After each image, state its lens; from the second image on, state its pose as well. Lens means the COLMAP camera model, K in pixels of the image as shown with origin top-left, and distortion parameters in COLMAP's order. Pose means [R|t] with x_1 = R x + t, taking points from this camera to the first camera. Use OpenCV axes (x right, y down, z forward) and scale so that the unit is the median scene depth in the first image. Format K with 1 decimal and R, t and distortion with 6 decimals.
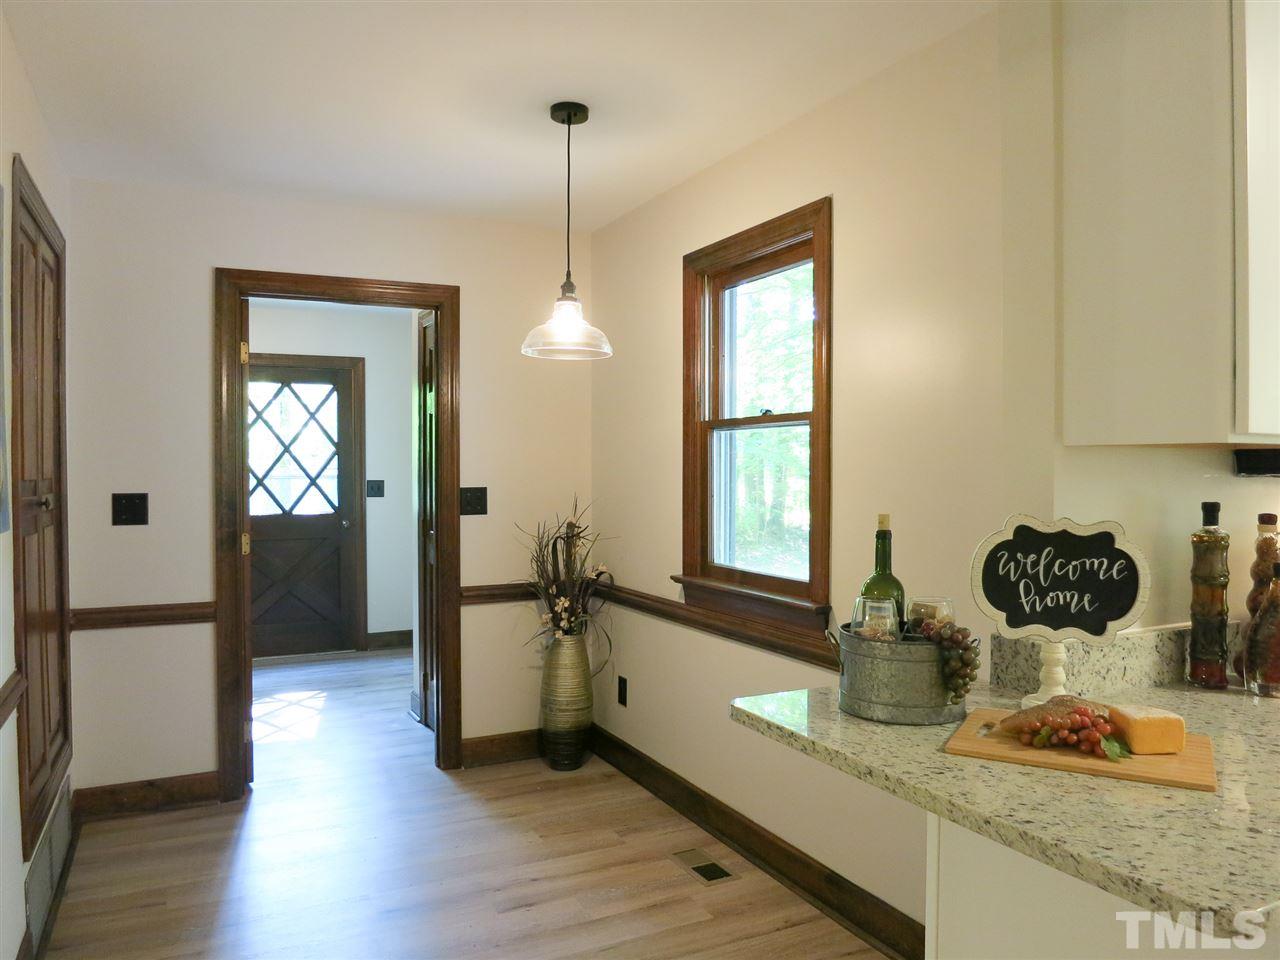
lens RADIAL K [[934.7, 0, 642.3], [0, 934.7, 478.8], [0, 0, 1]] dist [-0.028978, -0.002433]
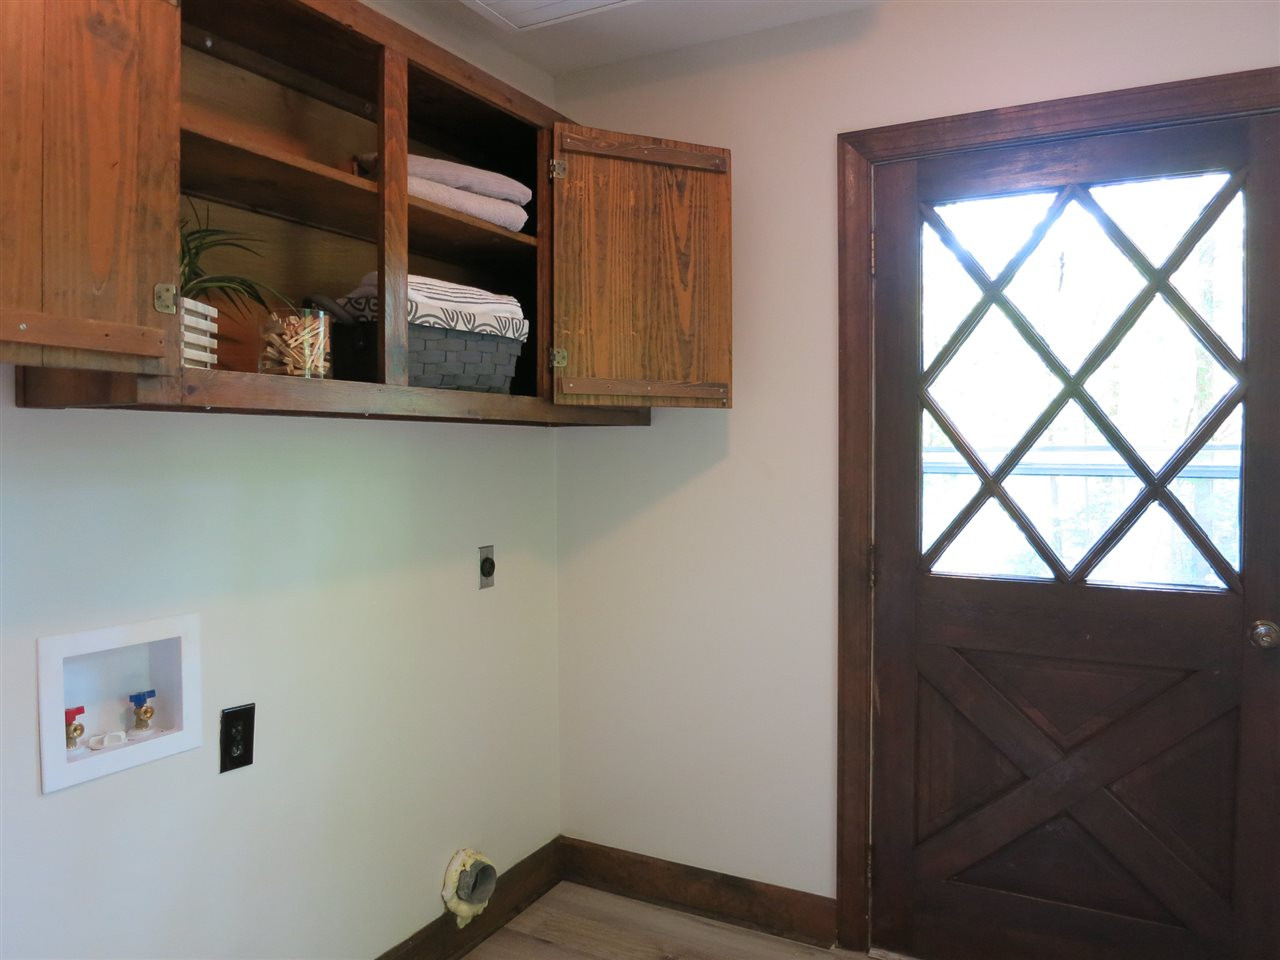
lens RADIAL K [[934.7, 0, 638.7], [0, 934.7, 468.7], [0, 0, 1]] dist [-0.028978, -0.002433]
pose [[0.588247, 0.021265, -0.808402, -0.203375], [-0.015699, 0.999766, 0.014876, -0.005082], [0.808529, 0.003940, 0.588443, 0.675375]]
